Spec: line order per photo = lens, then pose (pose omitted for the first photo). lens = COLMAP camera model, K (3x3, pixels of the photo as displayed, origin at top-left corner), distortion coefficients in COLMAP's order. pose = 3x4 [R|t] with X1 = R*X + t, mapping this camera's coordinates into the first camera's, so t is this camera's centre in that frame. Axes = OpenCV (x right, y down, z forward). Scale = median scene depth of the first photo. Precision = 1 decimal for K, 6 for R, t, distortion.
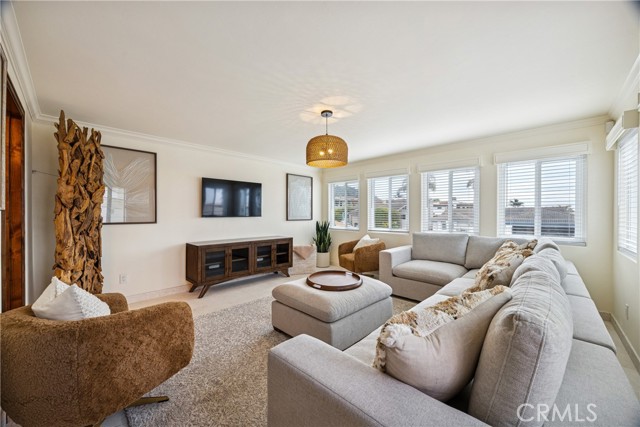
lens RADIAL K [[245.7, 0, 320.4], [0, 245.7, 214.1], [0, 0, 1]] dist [-0.001699, -0.000123]
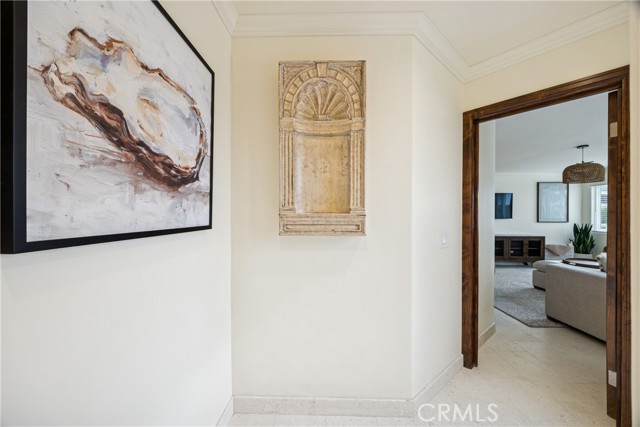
lens RADIAL K [[245.7, 0, 317.7], [0, 245.7, 217.3], [0, 0, 1]] dist [-0.001699, -0.000123]
pose [[0.676051, -0.000860, -0.736854, 0.018941], [0.000354, 1.000000, -0.000842, 0.003229], [0.736855, 0.000309, 0.676051, -0.607090]]
